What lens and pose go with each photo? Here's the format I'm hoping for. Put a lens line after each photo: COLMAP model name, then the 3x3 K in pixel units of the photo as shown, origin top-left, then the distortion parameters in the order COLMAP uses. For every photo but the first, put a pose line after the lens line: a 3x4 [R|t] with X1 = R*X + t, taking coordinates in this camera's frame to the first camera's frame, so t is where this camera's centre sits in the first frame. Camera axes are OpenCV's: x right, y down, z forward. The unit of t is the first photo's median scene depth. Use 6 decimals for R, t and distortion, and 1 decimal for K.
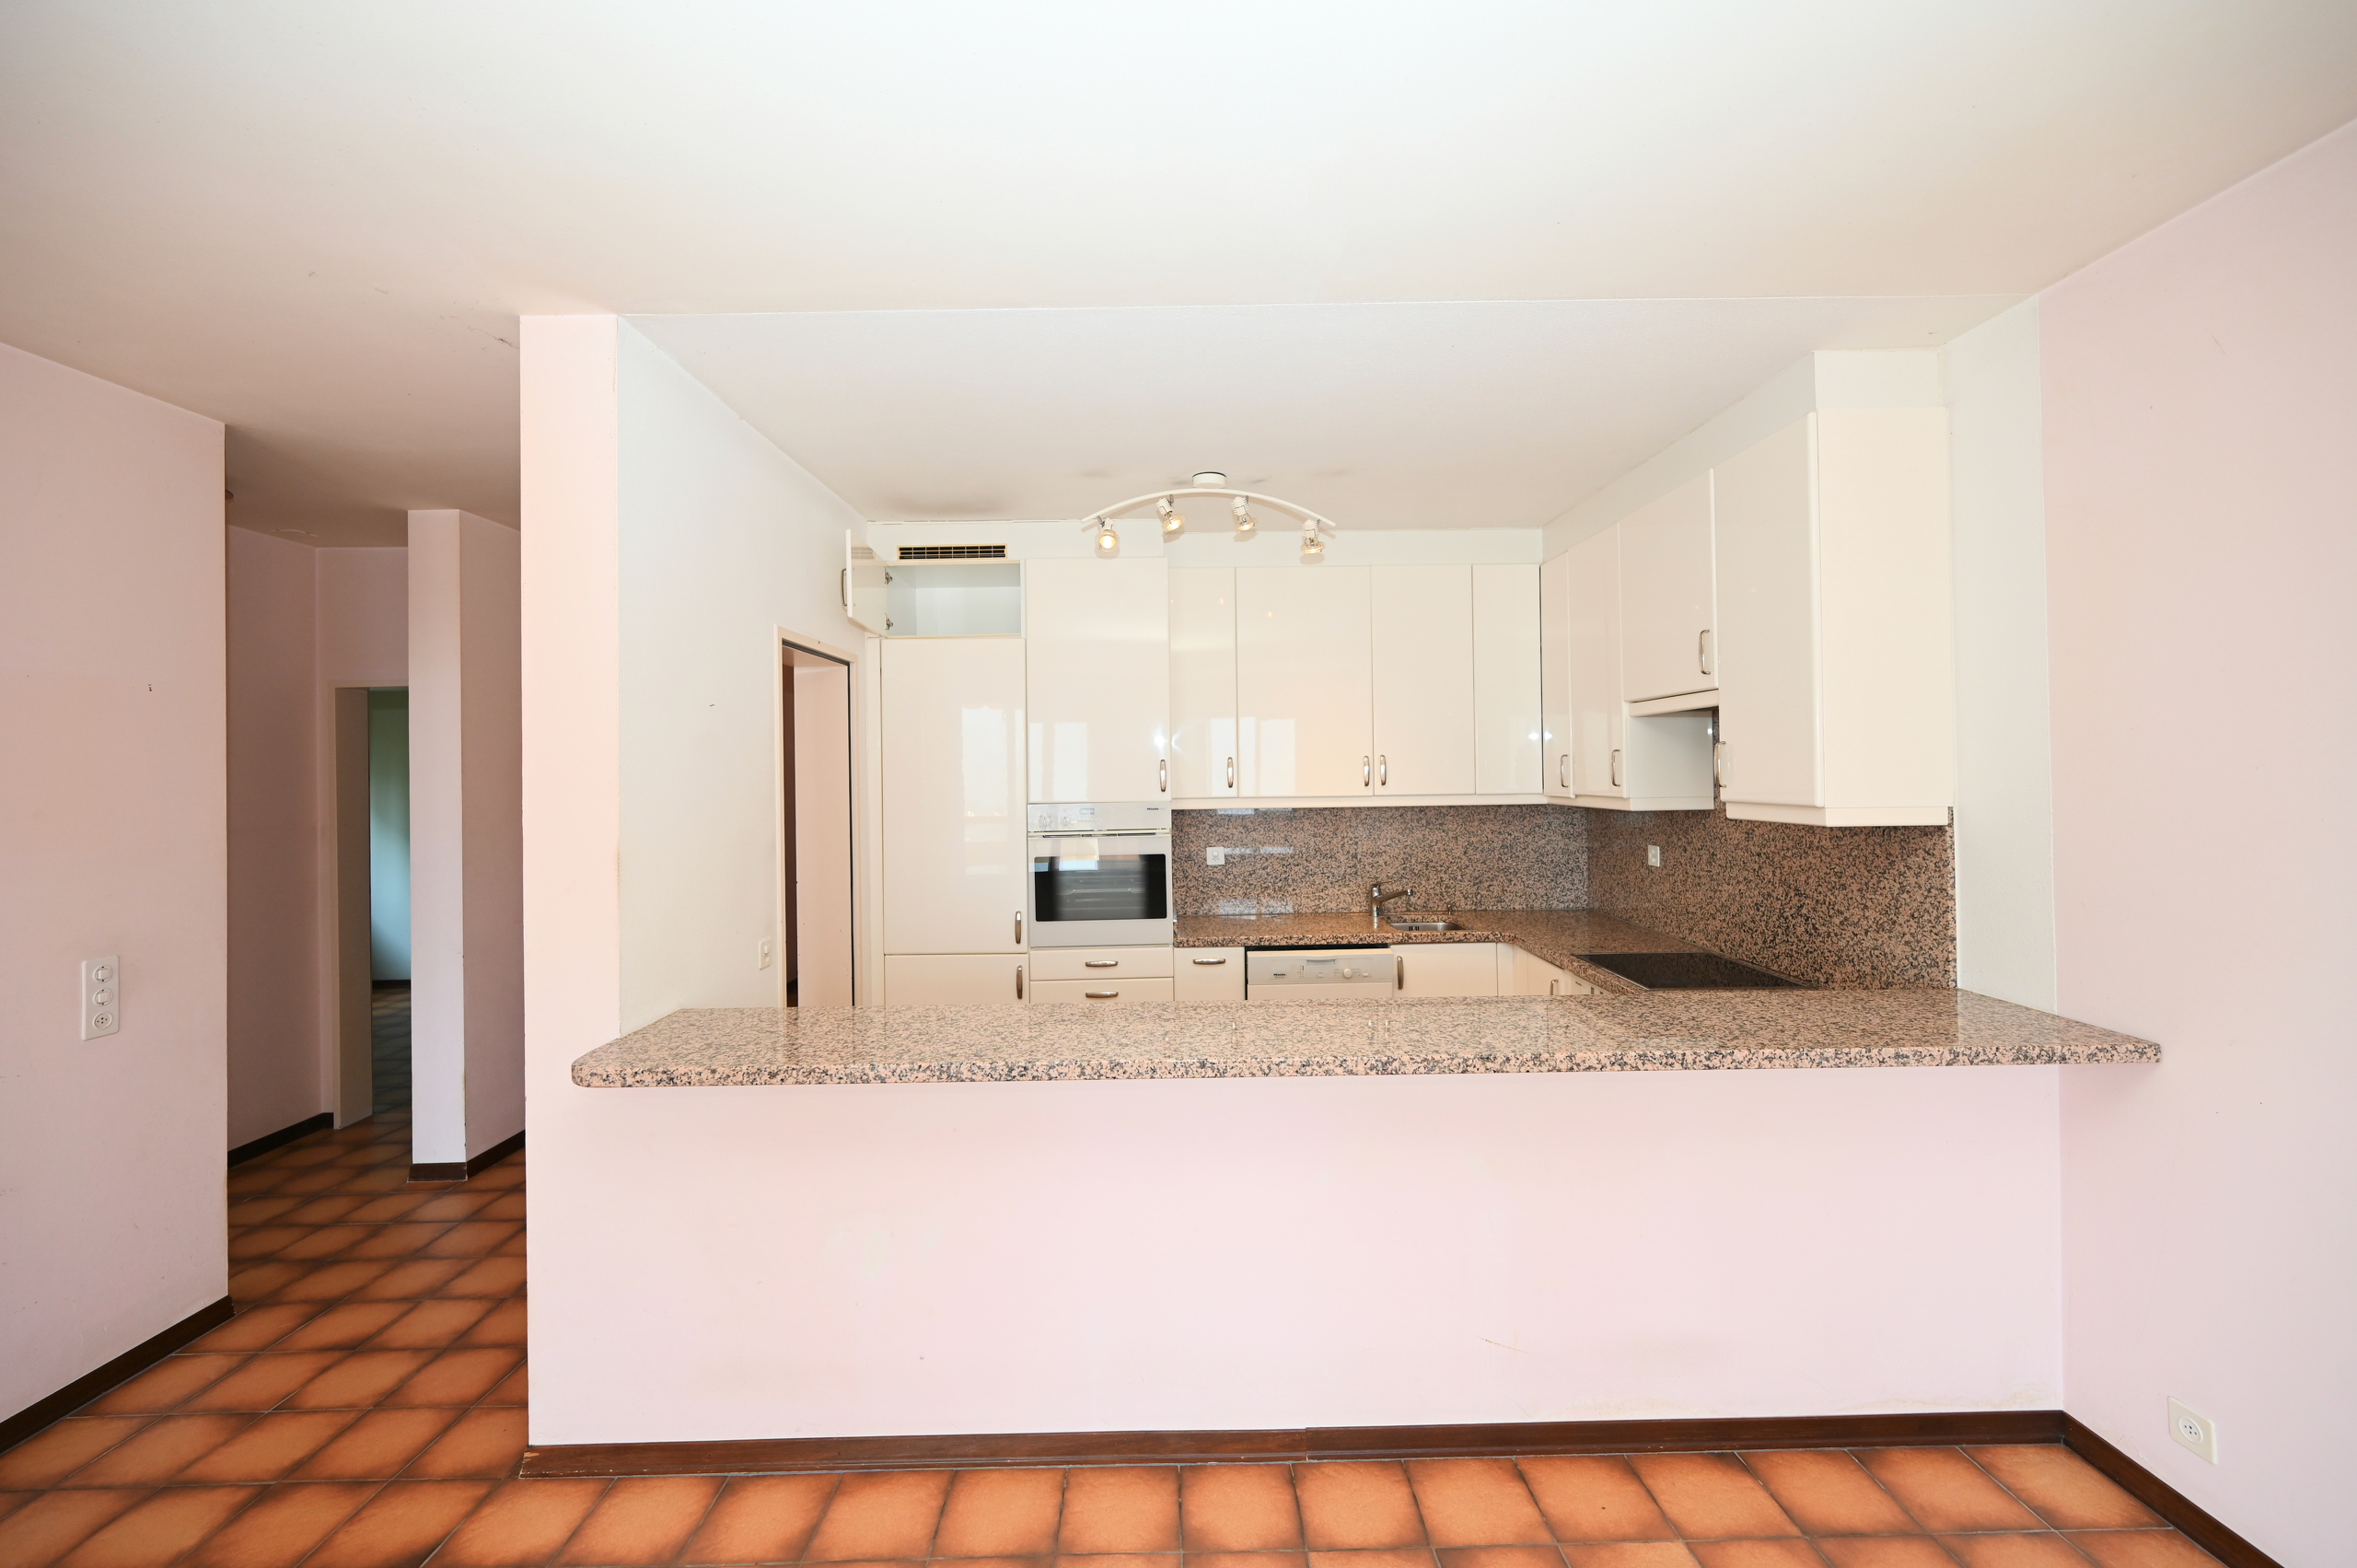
lens RADIAL K [[945.3, 0, 1194.3], [0, 945.3, 765.6], [0, 0, 1]] dist [0.001576, -0.000094]
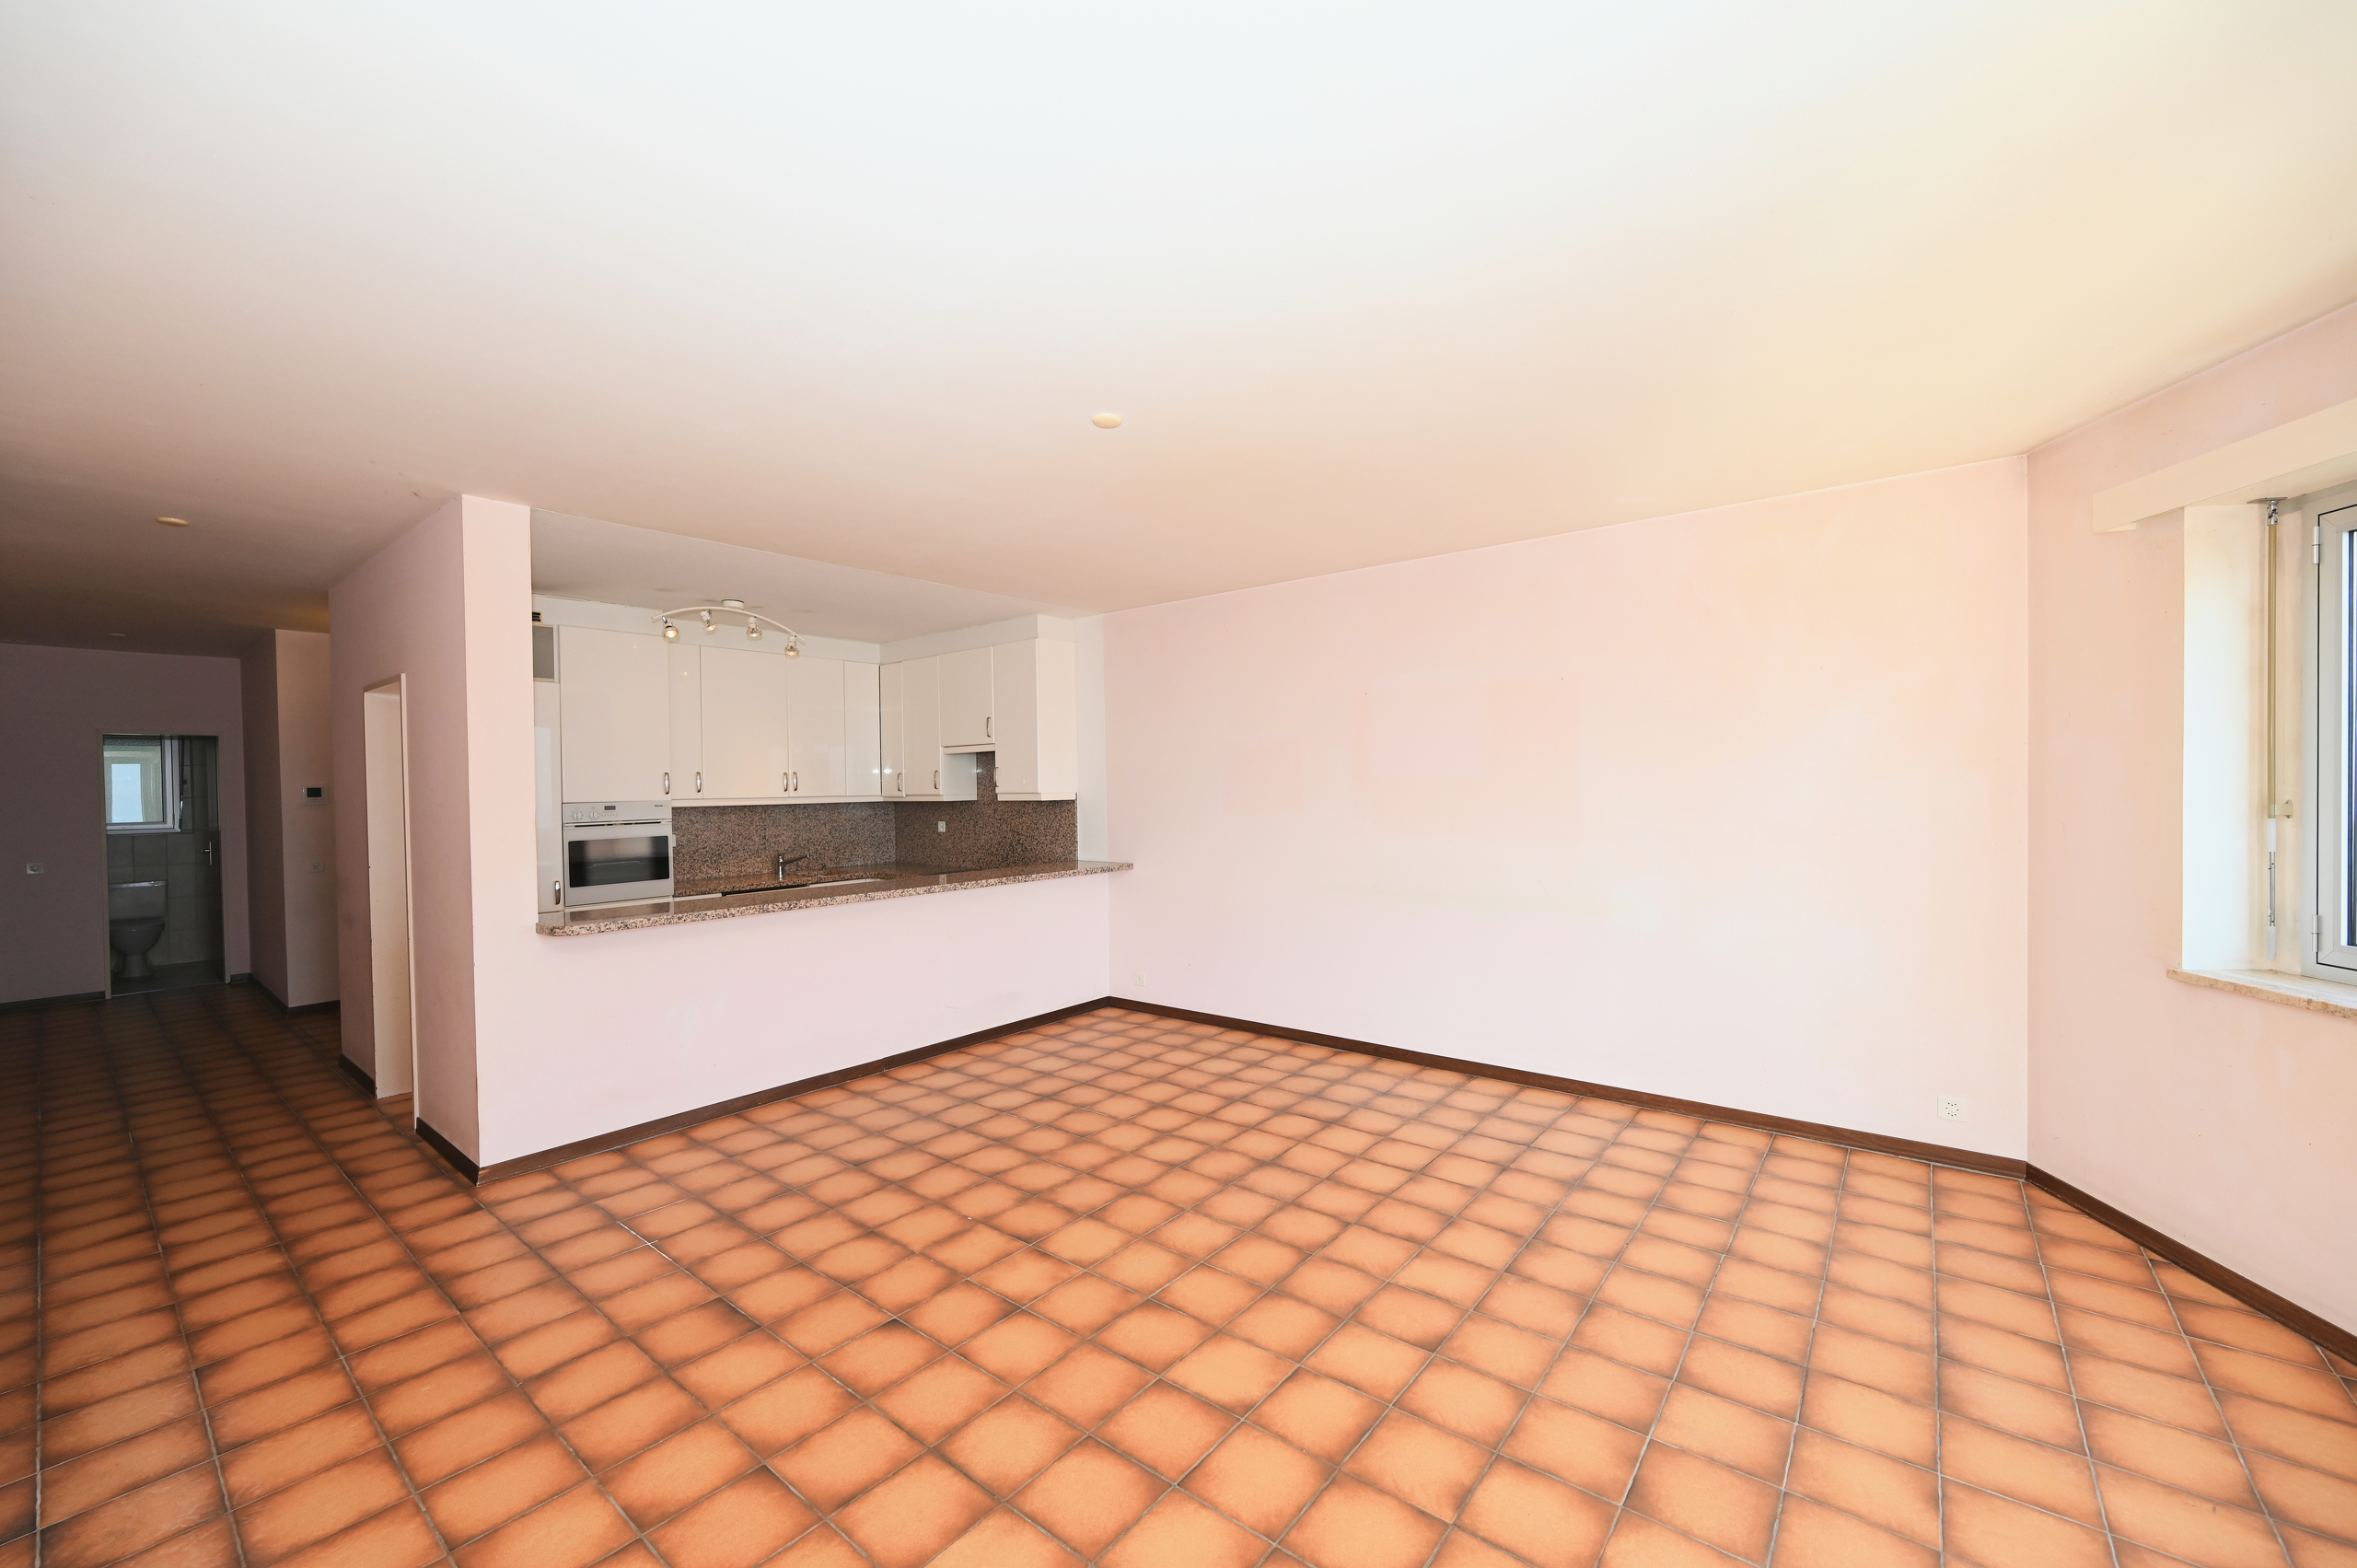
lens RADIAL K [[945.3, 0, 1173.8], [0, 945.3, 789.7], [0, 0, 1]] dist [0.001576, -0.000094]
pose [[0.641852, 0.000805, 0.766828, -0.671684], [0.002127, 0.999994, -0.002830, 0.026841], [-0.766826, 0.003447, 0.641846, -0.580436]]
